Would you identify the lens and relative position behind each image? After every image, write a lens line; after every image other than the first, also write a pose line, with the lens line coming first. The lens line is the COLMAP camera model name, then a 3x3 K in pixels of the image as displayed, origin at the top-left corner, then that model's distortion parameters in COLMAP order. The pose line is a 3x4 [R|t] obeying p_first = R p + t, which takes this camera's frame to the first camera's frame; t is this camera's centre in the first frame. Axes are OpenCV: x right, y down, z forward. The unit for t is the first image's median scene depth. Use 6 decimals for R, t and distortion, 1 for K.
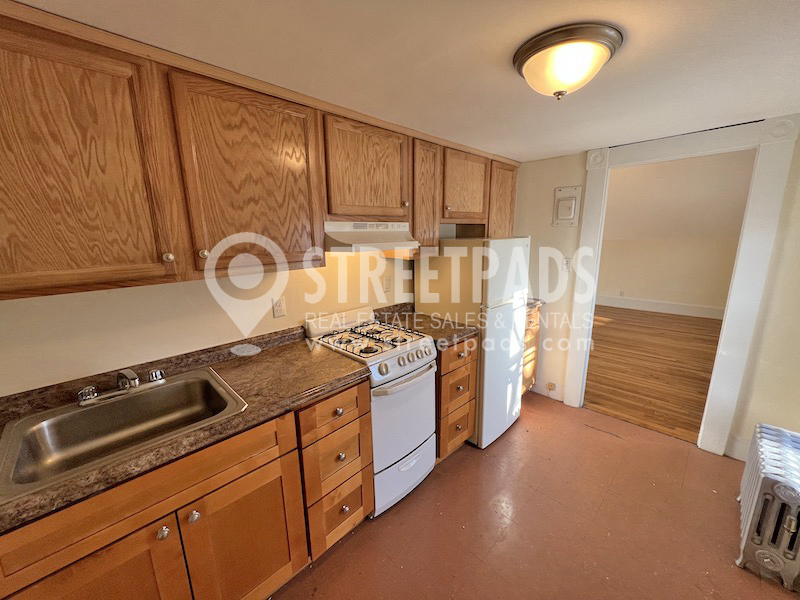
lens RADIAL K [[320.1, 0, 399.3], [0, 320.1, 299.7], [0, 0, 1]] dist [0.000850, -0.000619]
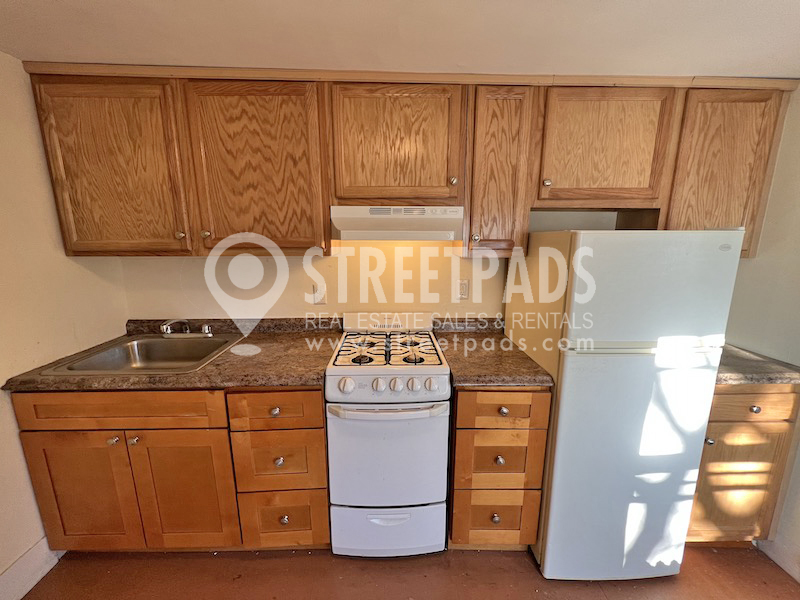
lens RADIAL K [[320.1, 0, 397.8], [0, 320.1, 299.1], [0, 0, 1]] dist [0.000850, -0.000619]
pose [[0.726443, 0.146905, -0.671342, 0.547776], [-0.156139, 0.986619, 0.046942, -0.054521], [0.669254, 0.070722, 0.739660, 0.466628]]
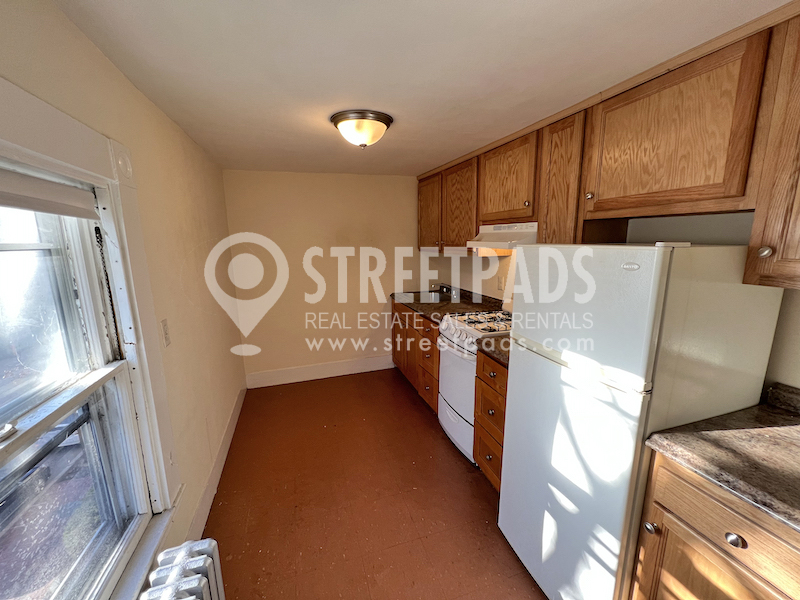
lens RADIAL K [[320.1, 0, 399.5], [0, 320.1, 299.3], [0, 0, 1]] dist [0.000850, -0.000619]
pose [[-0.440273, 0.185120, -0.878573, 1.293579], [-0.175979, 0.941744, 0.286617, -0.280848], [0.880450, 0.280800, -0.382047, 1.320638]]
